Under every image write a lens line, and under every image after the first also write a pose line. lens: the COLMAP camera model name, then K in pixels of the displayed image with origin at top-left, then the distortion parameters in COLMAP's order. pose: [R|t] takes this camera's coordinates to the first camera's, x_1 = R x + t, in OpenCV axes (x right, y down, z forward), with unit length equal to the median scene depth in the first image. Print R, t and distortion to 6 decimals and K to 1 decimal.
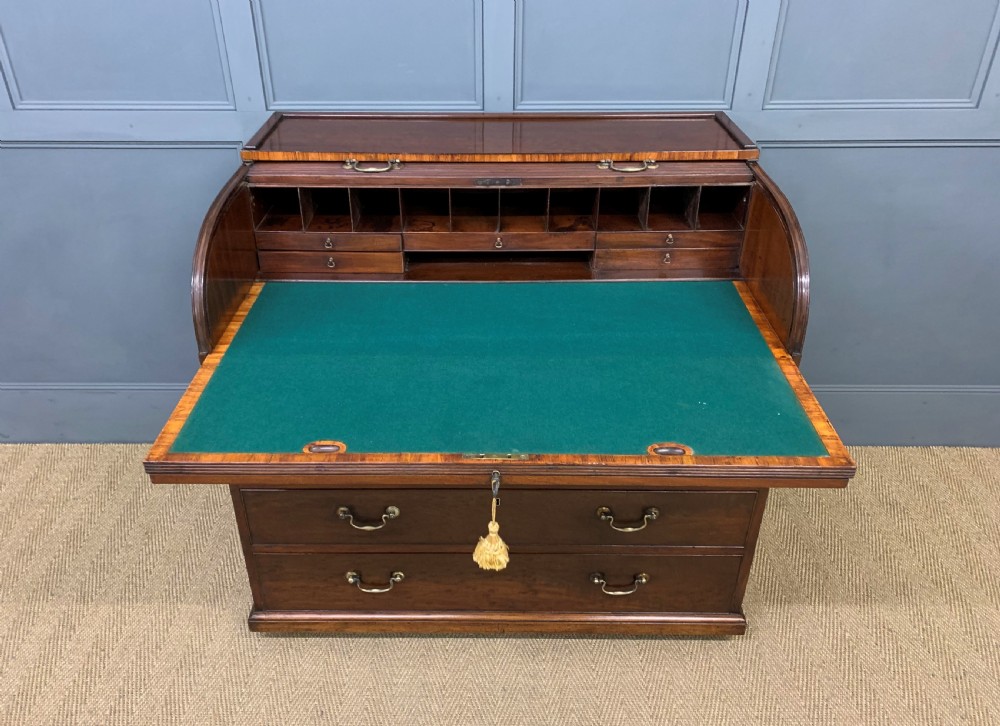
lens RADIAL K [[796.2, 0, 482.6], [0, 796.2, 376.4], [0, 0, 1]] dist [0.022984, -0.011815]
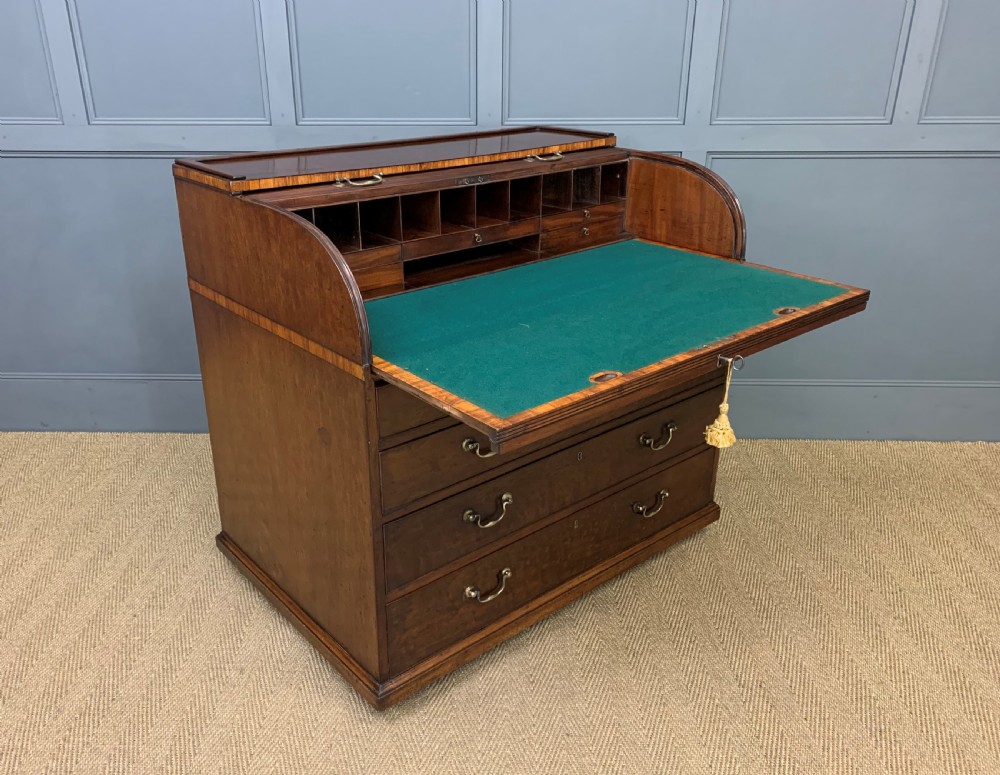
lens RADIAL K [[841.9, 0, 464.9], [0, 841.9, 402.5], [0, 0, 1]] dist [0.010173, 0.001862]
pose [[0.999800, 0.008189, -0.018247, 0.011107], [-0.010578, 0.990790, -0.134994, 0.280066], [0.016973, 0.135160, 0.990678, -0.219412]]
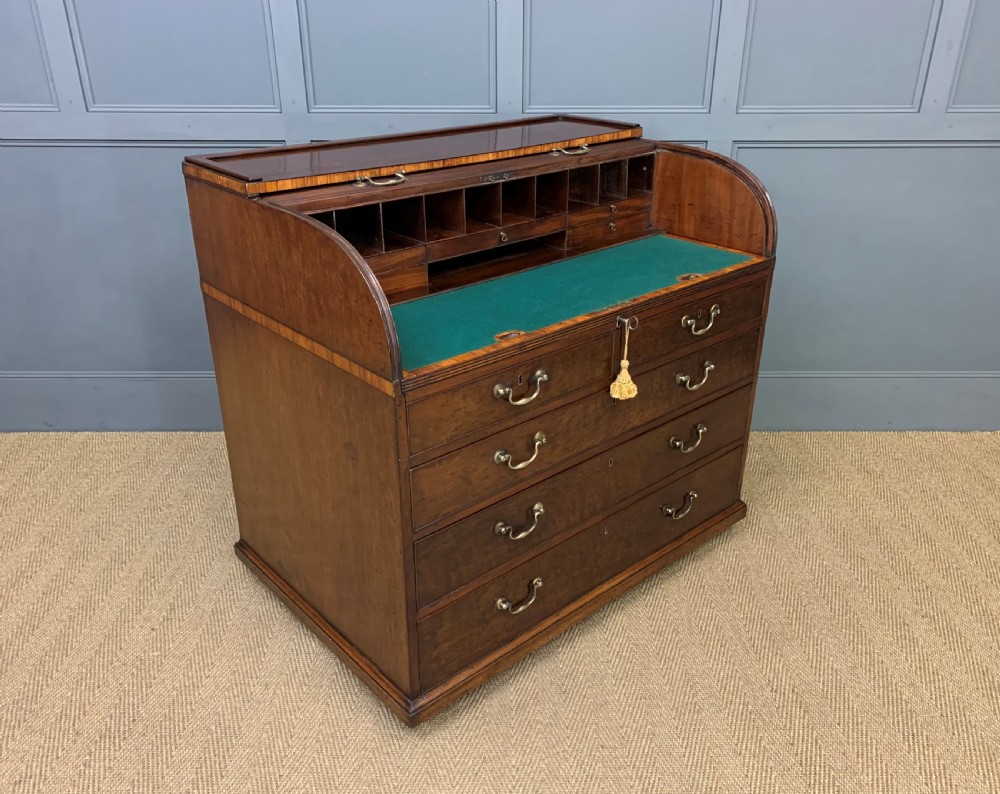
lens RADIAL K [[844.7, 0, 501.3], [0, 844.7, 411.1], [0, 0, 1]] dist [0.008509, 0.004475]
pose [[0.999851, -0.002391, 0.017081, -0.015225], [0.004013, 0.995416, -0.095552, 0.238846], [-0.016774, 0.095607, 0.995278, -0.197187]]
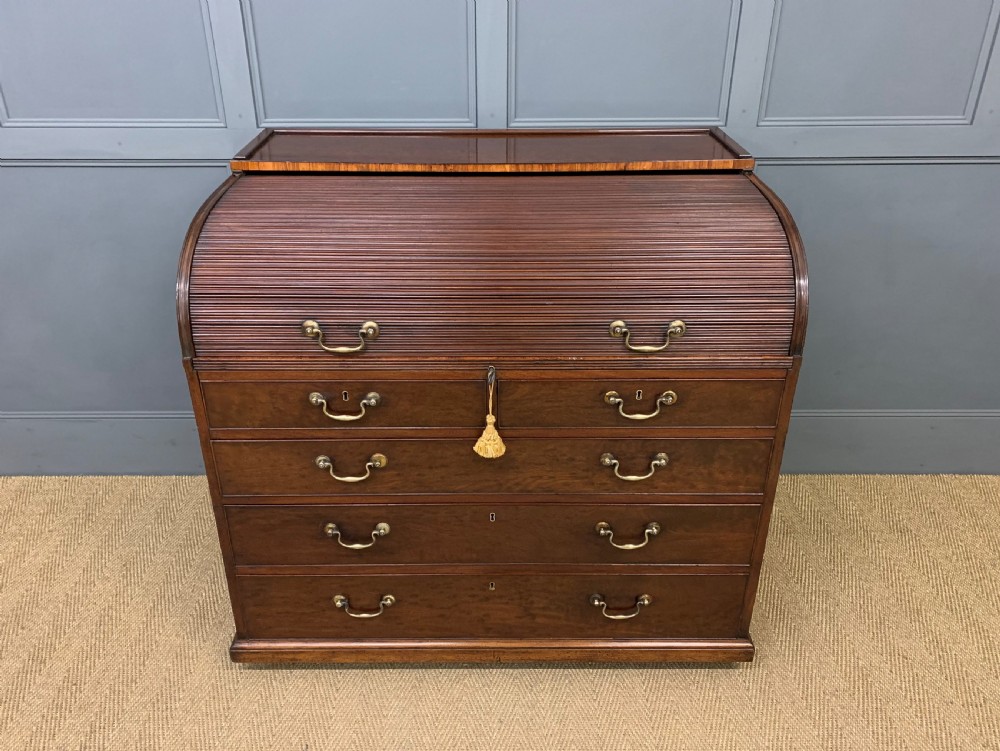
lens RADIAL K [[821.9, 0, 488.8], [0, 821.9, 379.8], [0, 0, 1]] dist [0.025595, -0.014128]
pose [[0.999943, -0.003807, 0.009952, 0.004919], [0.004474, 0.997679, -0.067943, 0.055526], [-0.009670, 0.067984, 0.997640, -0.000467]]
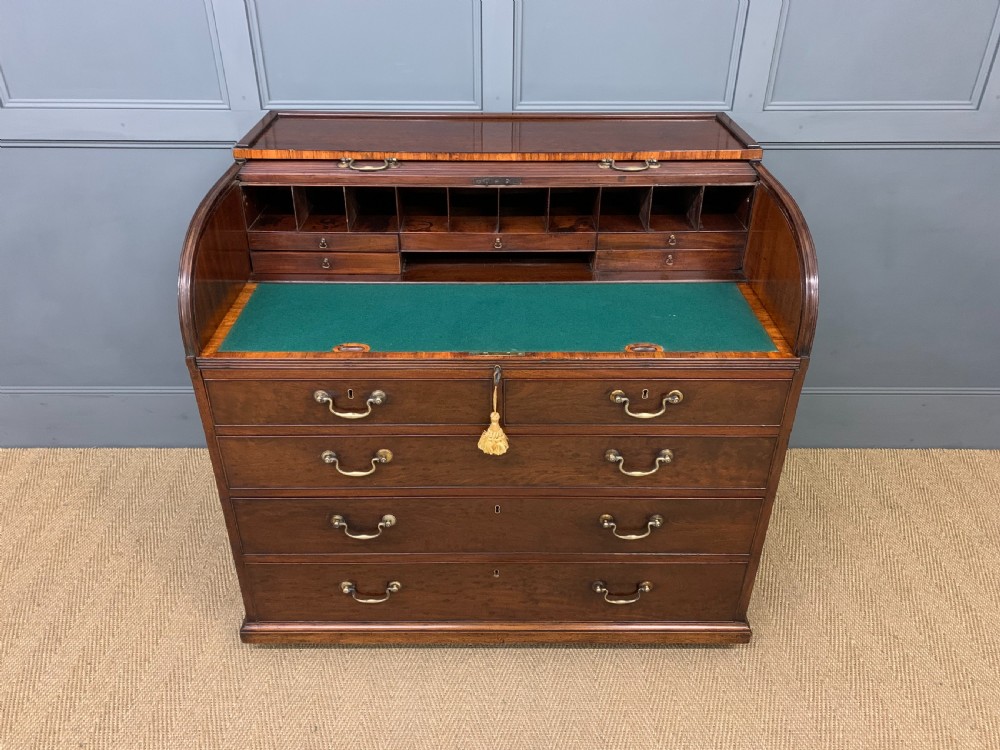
lens RADIAL K [[771.5, 0, 492.9], [0, 771.5, 367.1], [0, 0, 1]] dist [0.022393, -0.011562]
pose [[0.999892, -0.001095, 0.014672, 0.000013], [0.001283, 0.999917, -0.012806, -0.003565], [-0.014656, 0.012823, 0.999810, 0.052977]]
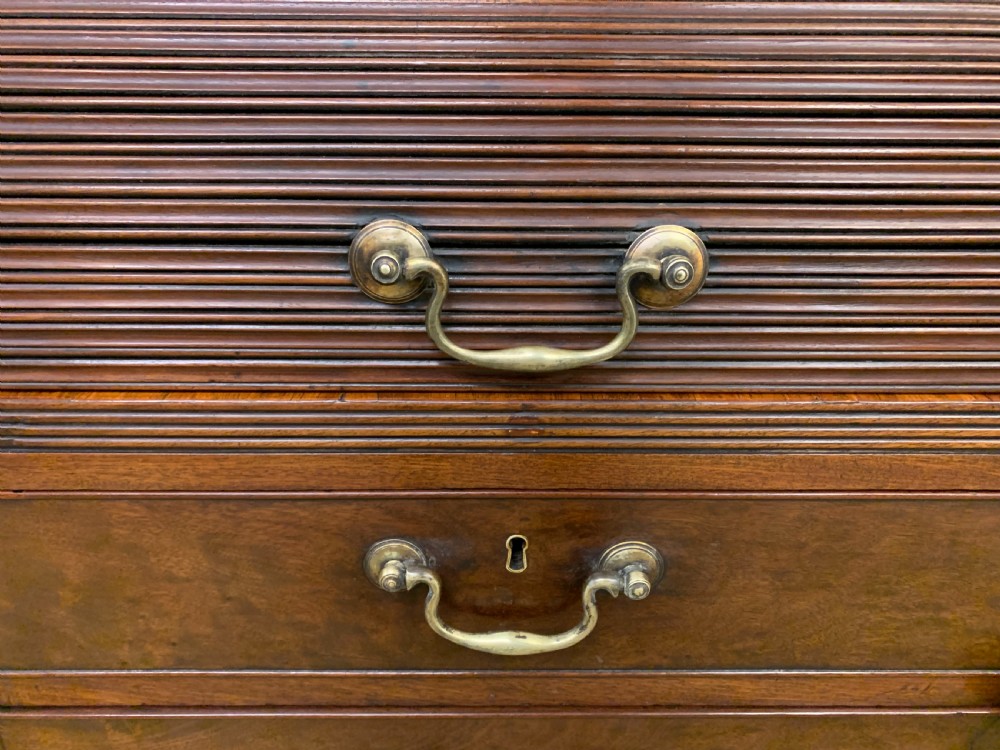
lens RADIAL K [[757.3, 0, 486.2], [0, 757.3, 374.9], [0, 0, 1]] dist [0.002606, -0.001943]
pose [[0.999984, 0.001361, 0.005579, -0.143939], [-0.000513, 0.988799, -0.149255, -0.002498], [-0.005720, 0.149250, 0.988783, 0.655547]]
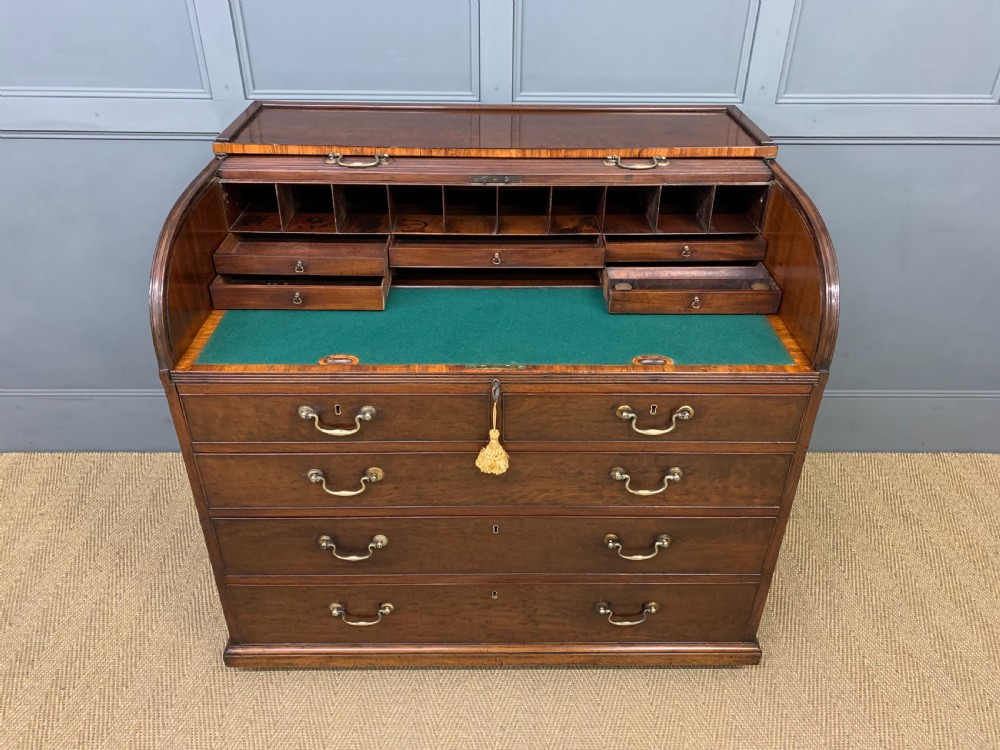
lens RADIAL K [[772.2, 0, 502.6], [0, 772.2, 363.6], [0, 0, 1]] dist [0.016370, -0.003308]
pose [[0.999588, -0.000365, 0.028686, 0.001520], [0.000320, 0.999999, 0.001570, -0.031456], [-0.028687, -0.001560, 0.999587, 0.105632]]
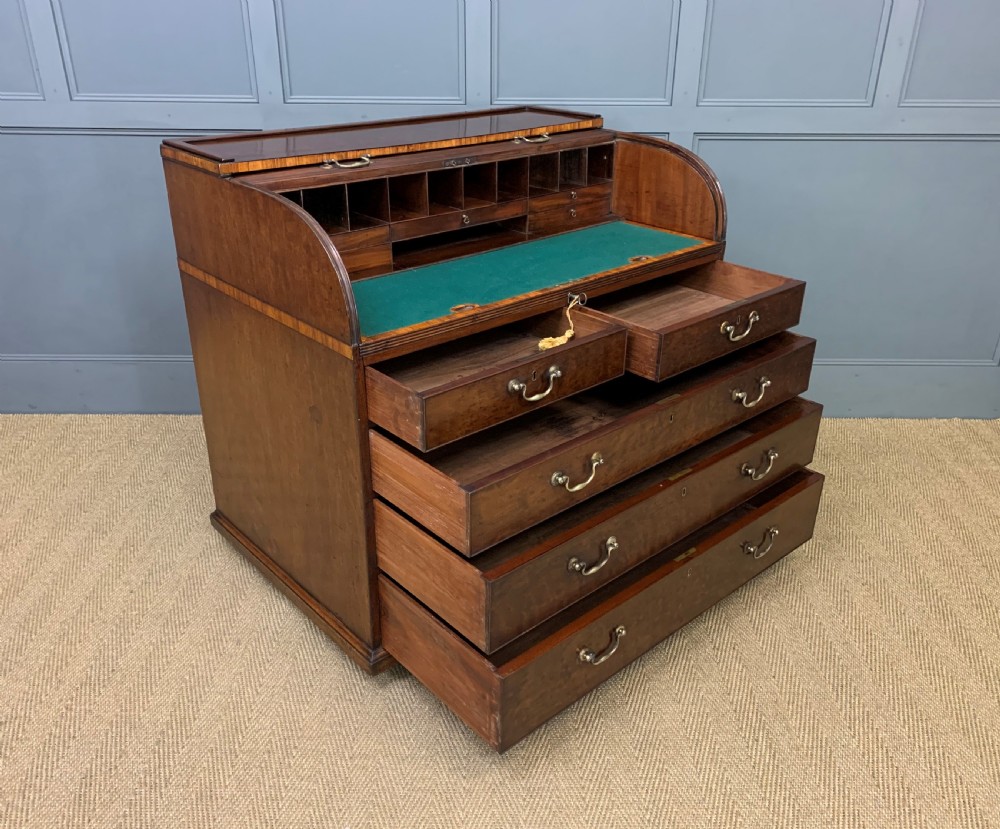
lens RADIAL K [[865.2, 0, 498.4], [0, 865.2, 424.6], [0, 0, 1]] dist [-0.000004, 0.017072]
pose [[0.999784, 0.003517, 0.020464, 0.027446], [-0.001662, 0.995942, -0.089983, 0.293424], [-0.020698, 0.089929, 0.995733, -0.279669]]
